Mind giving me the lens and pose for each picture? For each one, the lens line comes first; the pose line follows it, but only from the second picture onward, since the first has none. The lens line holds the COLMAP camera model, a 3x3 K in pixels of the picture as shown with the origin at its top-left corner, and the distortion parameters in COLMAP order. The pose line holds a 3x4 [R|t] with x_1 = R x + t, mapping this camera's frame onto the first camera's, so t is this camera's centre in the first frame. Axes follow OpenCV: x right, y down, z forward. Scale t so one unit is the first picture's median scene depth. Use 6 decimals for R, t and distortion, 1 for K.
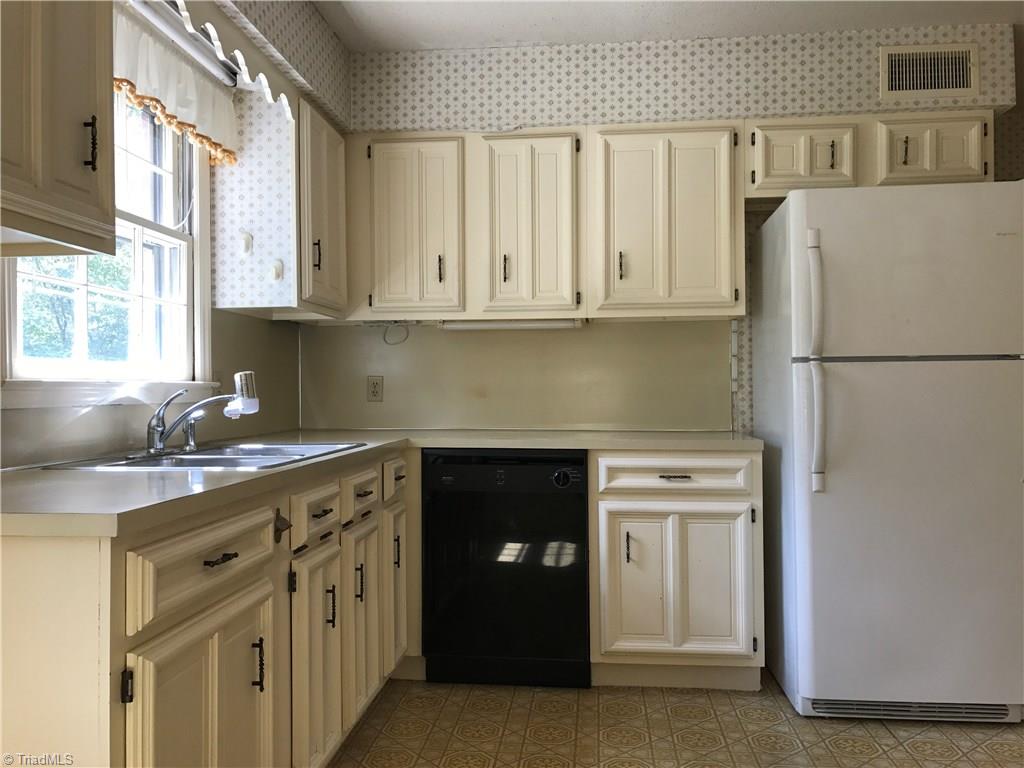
lens RADIAL K [[845.4, 0, 511.3], [0, 845.4, 380.6], [0, 0, 1]] dist [0.025523, -0.031173]
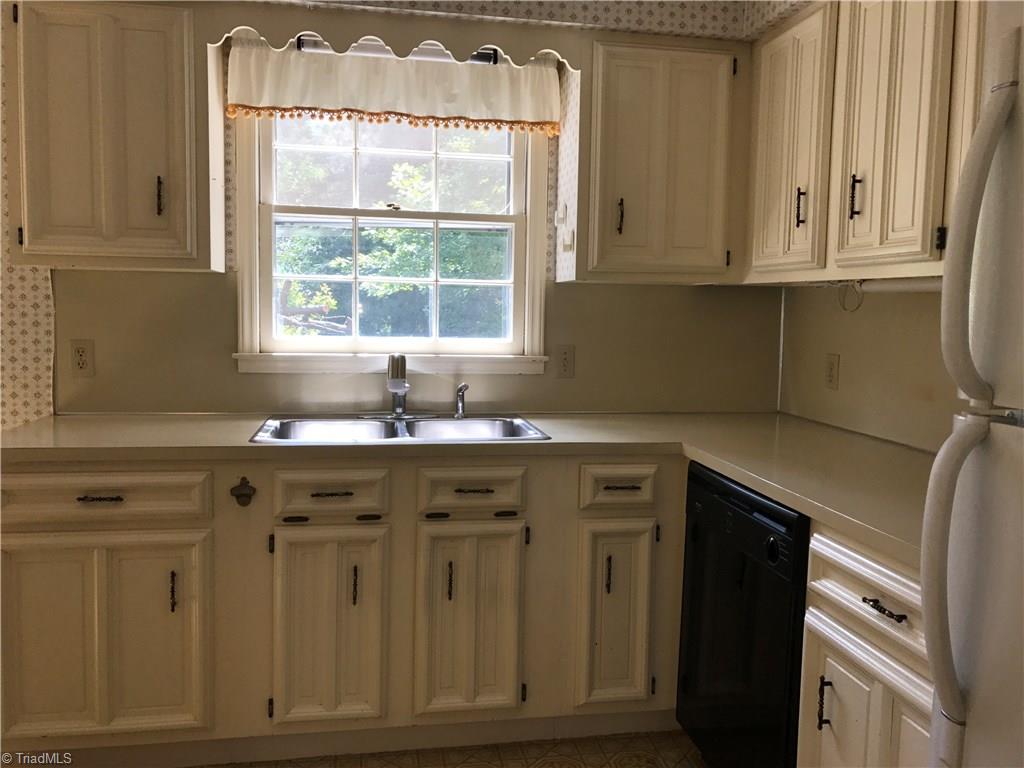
lens RADIAL K [[845.4, 0, 509.3], [0, 845.4, 385.1], [0, 0, 1]] dist [0.025523, -0.031173]
pose [[0.258895, 0.102134, -0.960490, 0.533317], [-0.008609, 0.994598, 0.103440, -0.058414], [0.965867, -0.018511, 0.258376, 0.598343]]
